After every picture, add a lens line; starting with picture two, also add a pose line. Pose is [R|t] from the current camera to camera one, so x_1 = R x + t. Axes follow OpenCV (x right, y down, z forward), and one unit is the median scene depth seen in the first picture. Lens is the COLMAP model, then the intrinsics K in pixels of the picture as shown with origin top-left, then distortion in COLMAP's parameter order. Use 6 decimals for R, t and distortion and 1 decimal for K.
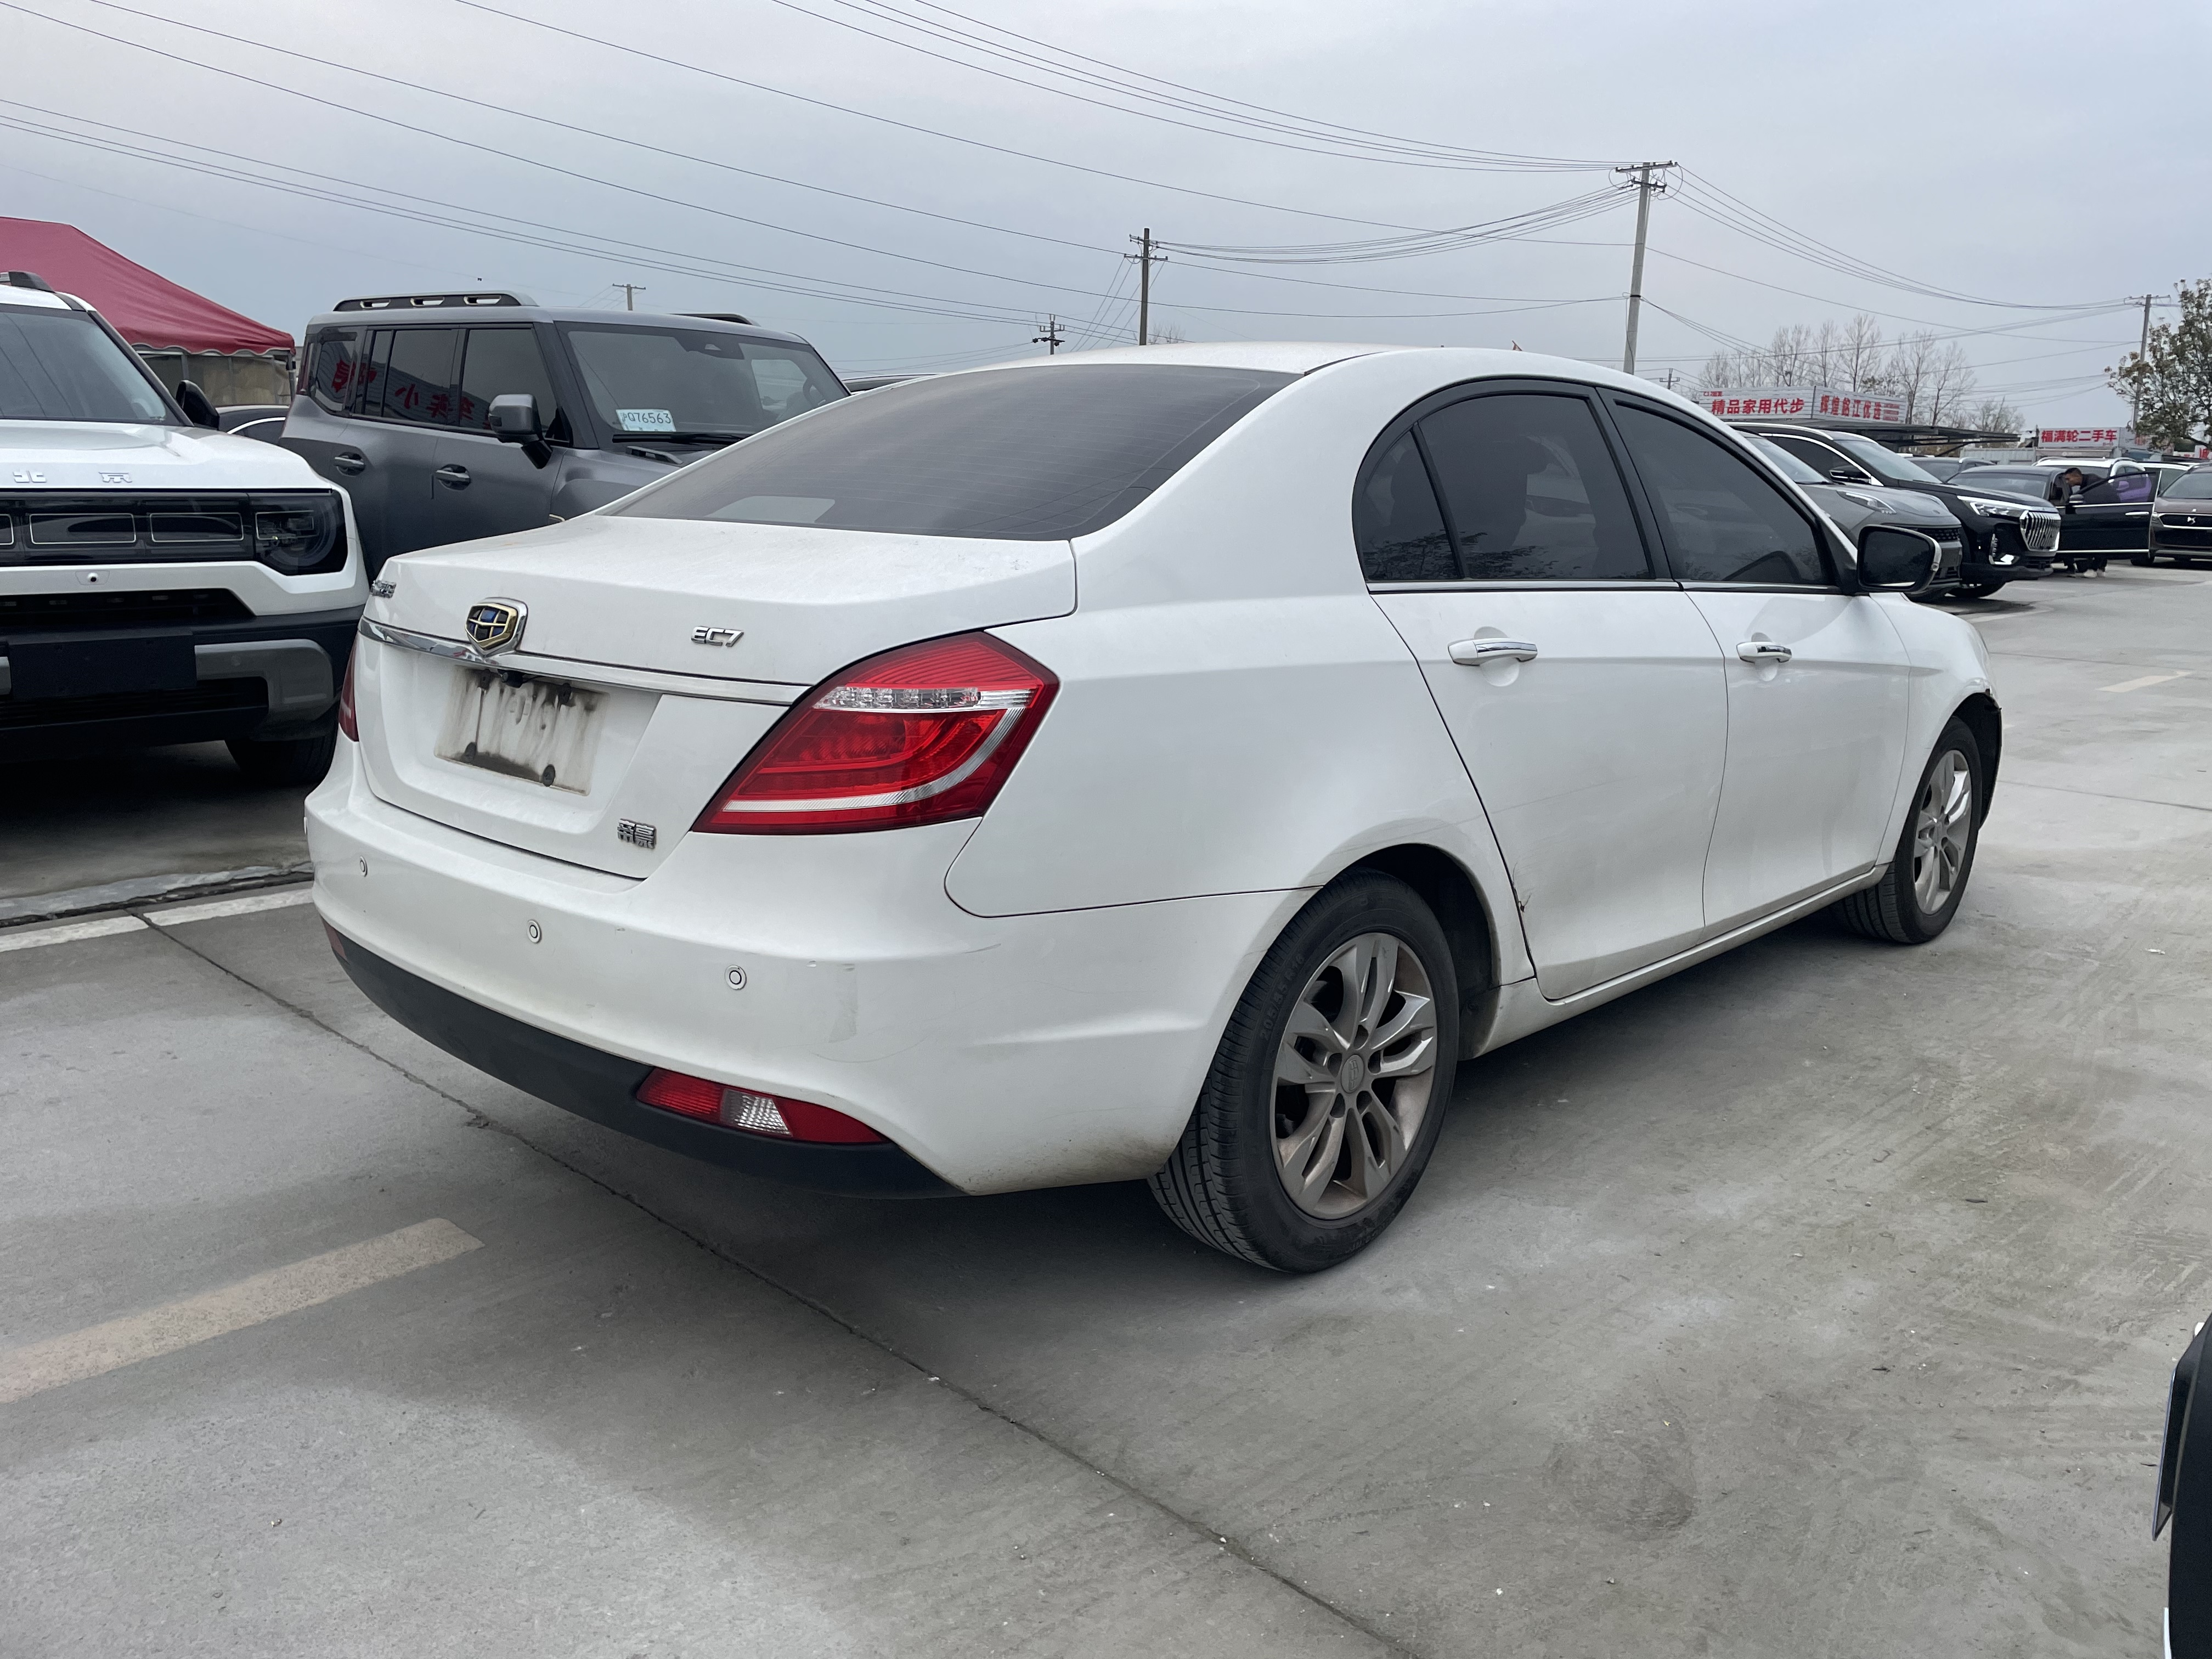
lens RADIAL K [[1661.9, 0, 1135.8], [0, 1661.9, 799.6], [0, 0, 1]] dist [0.085179, -0.104330]
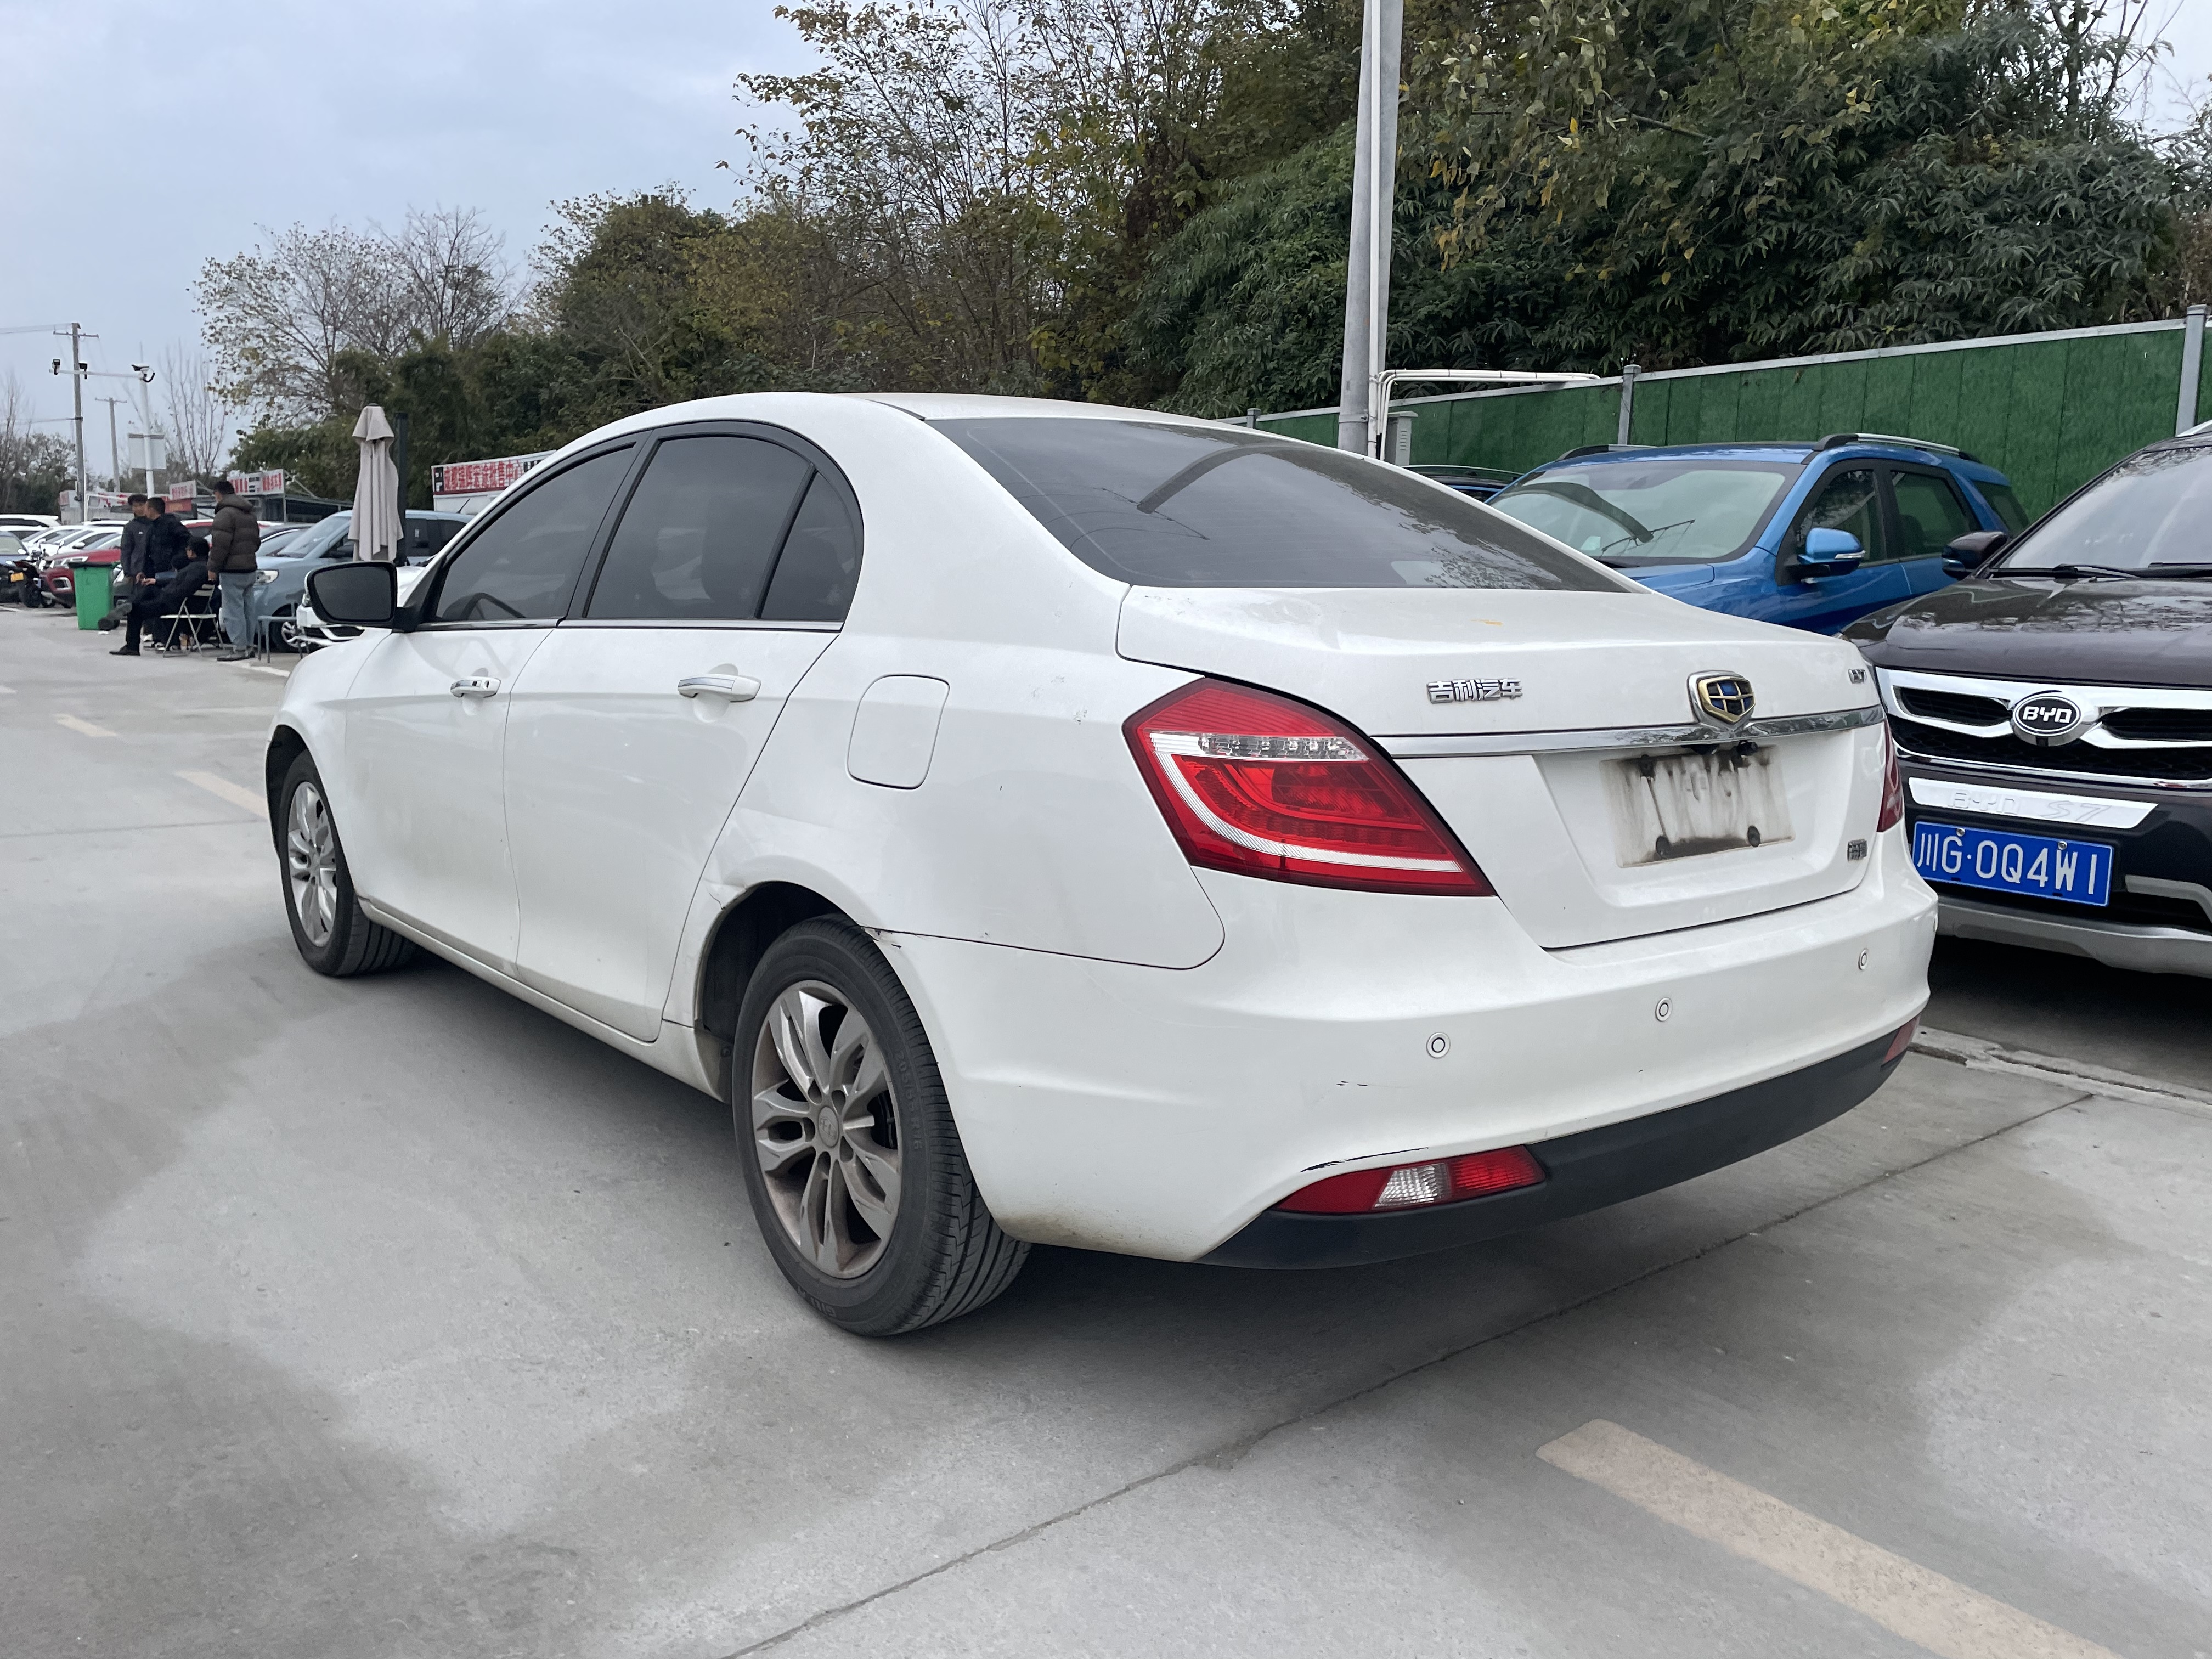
lens RADIAL K [[1657.2, 0, 1112.0], [0, 1657.2, 822.5], [0, 0, 1]] dist [0.080033, -0.096752]
pose [[0.139888, -0.160431, 0.977084, -1.398964], [0.166821, 0.976500, 0.136451, -0.226982], [-0.976013, 0.143911, 0.163364, 1.211794]]
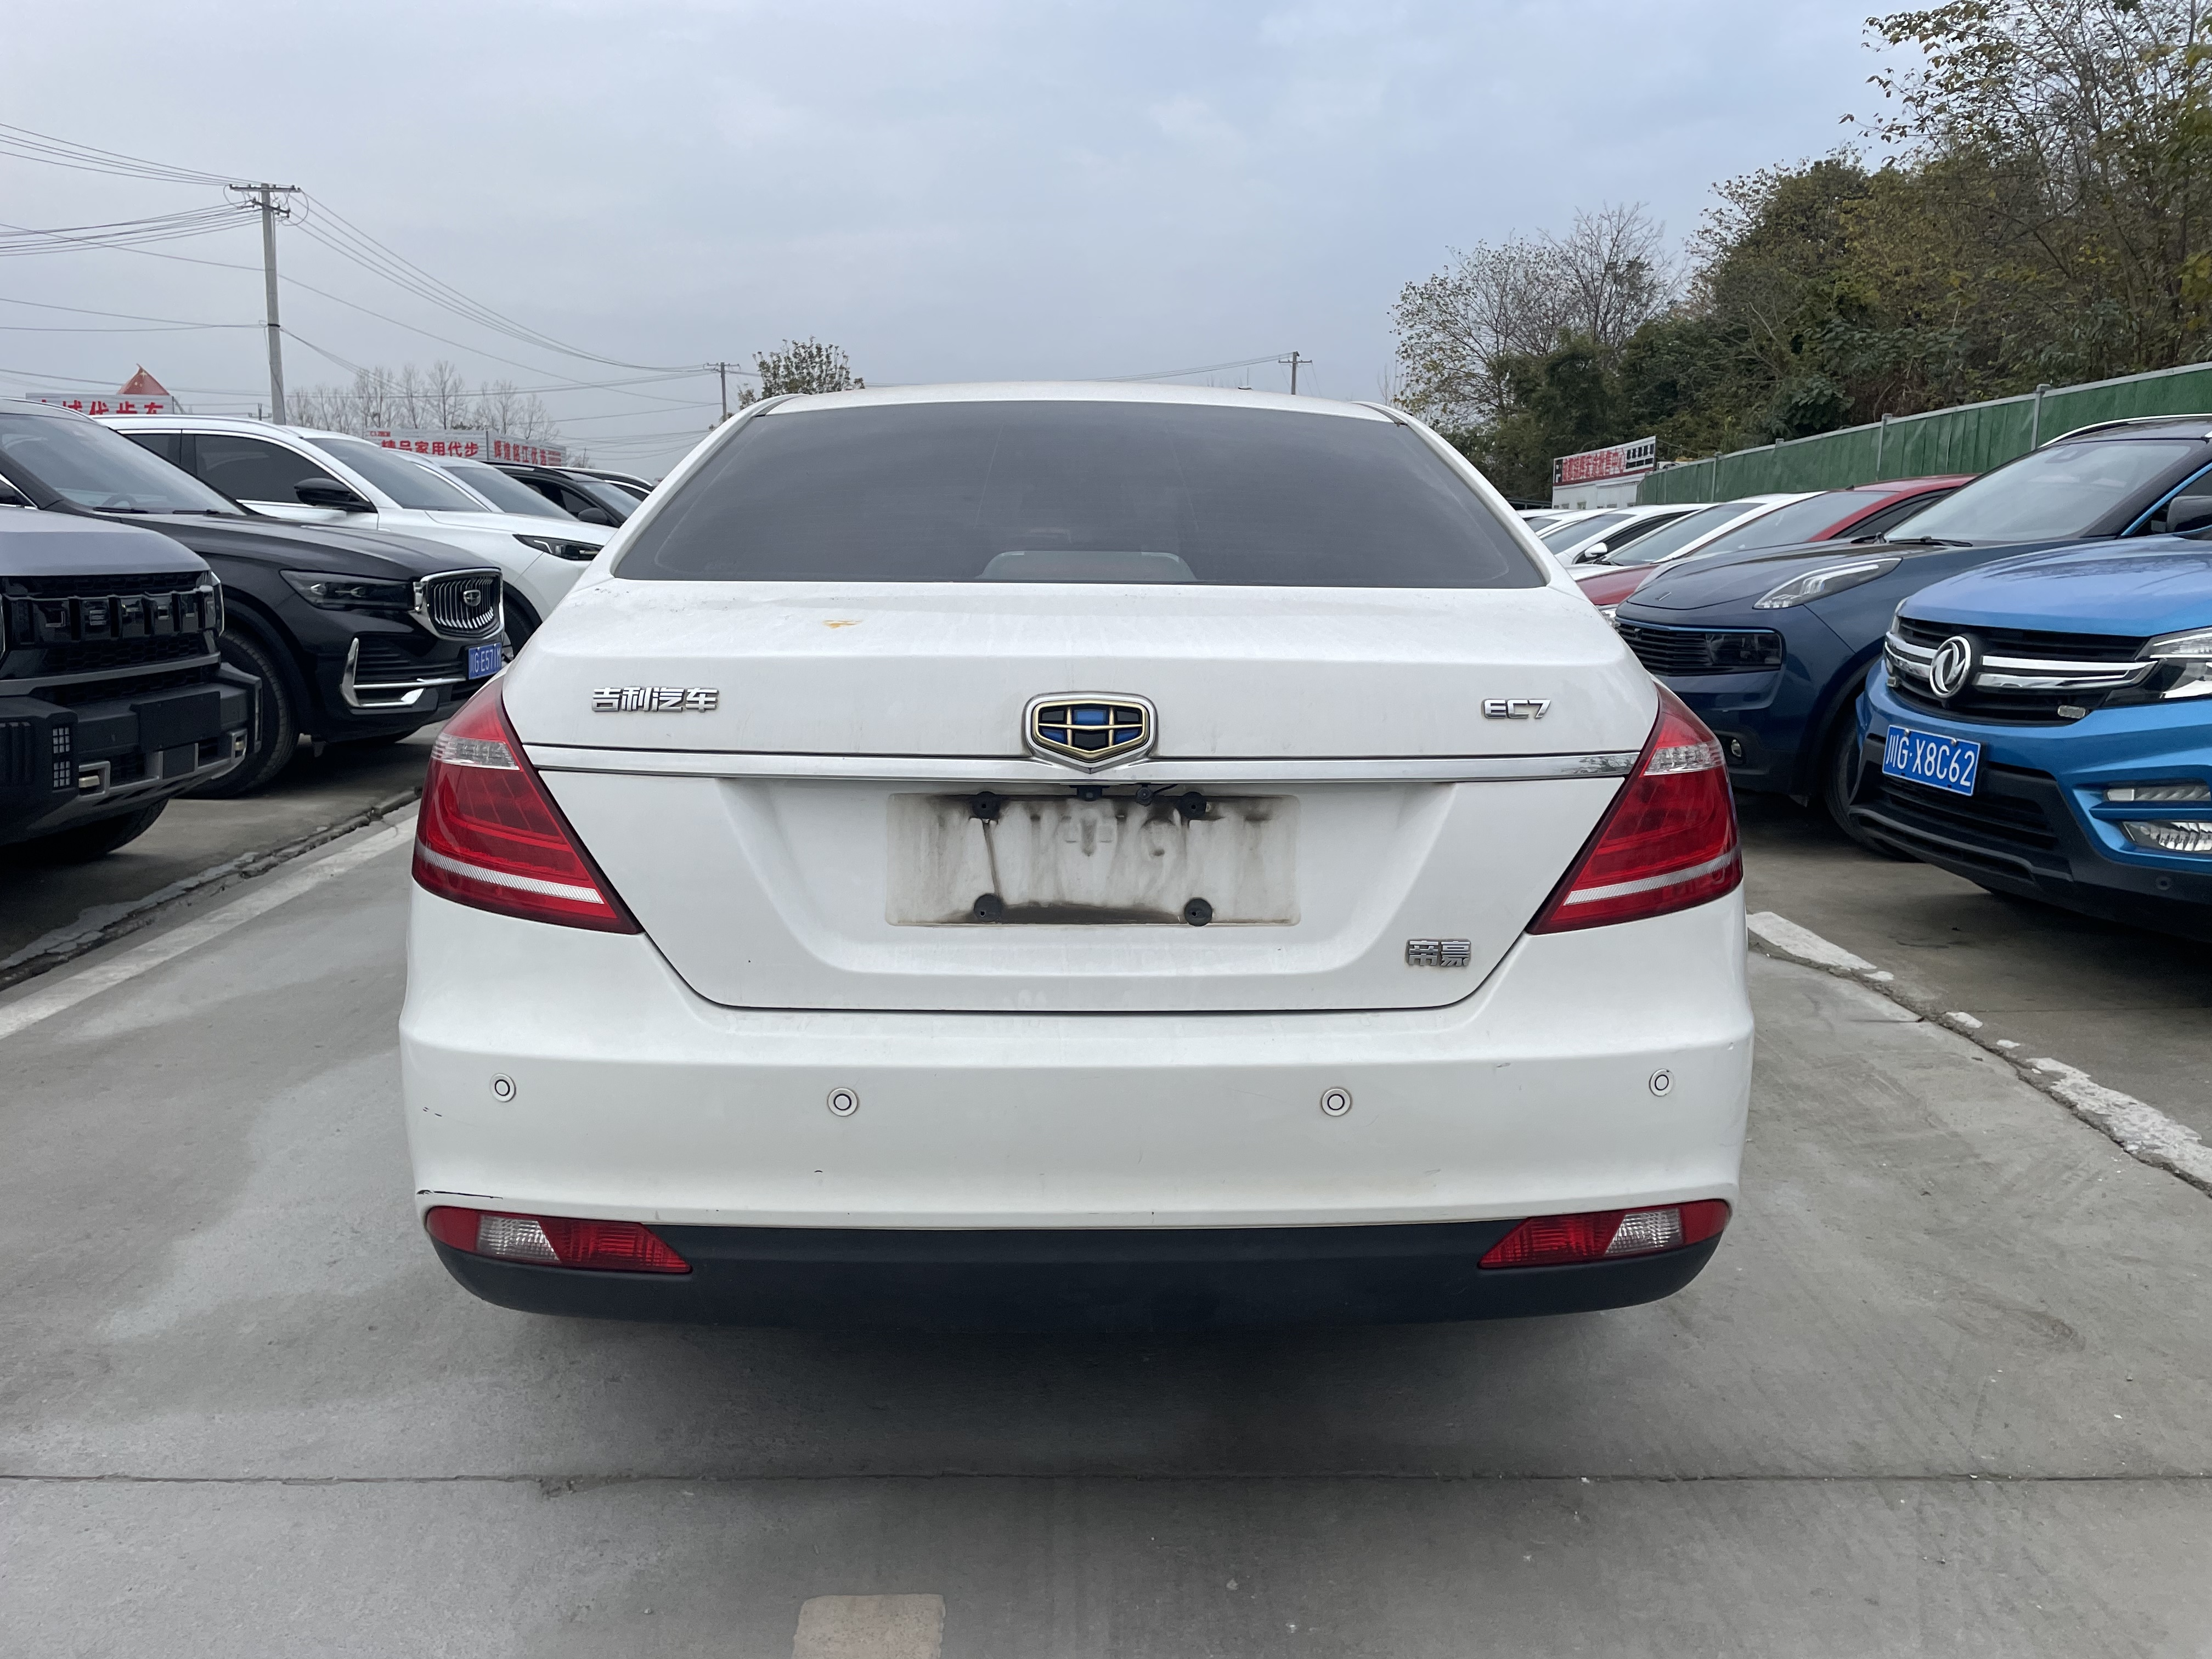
lens RADIAL K [[1661.9, 0, 1135.8], [0, 1661.9, 799.6], [0, 0, 1]] dist [0.085179, -0.104330]
pose [[0.715219, -0.117900, 0.688885, -0.894409], [0.134895, 0.990422, 0.029455, -0.092501], [-0.685759, 0.071860, 0.724272, 0.456029]]
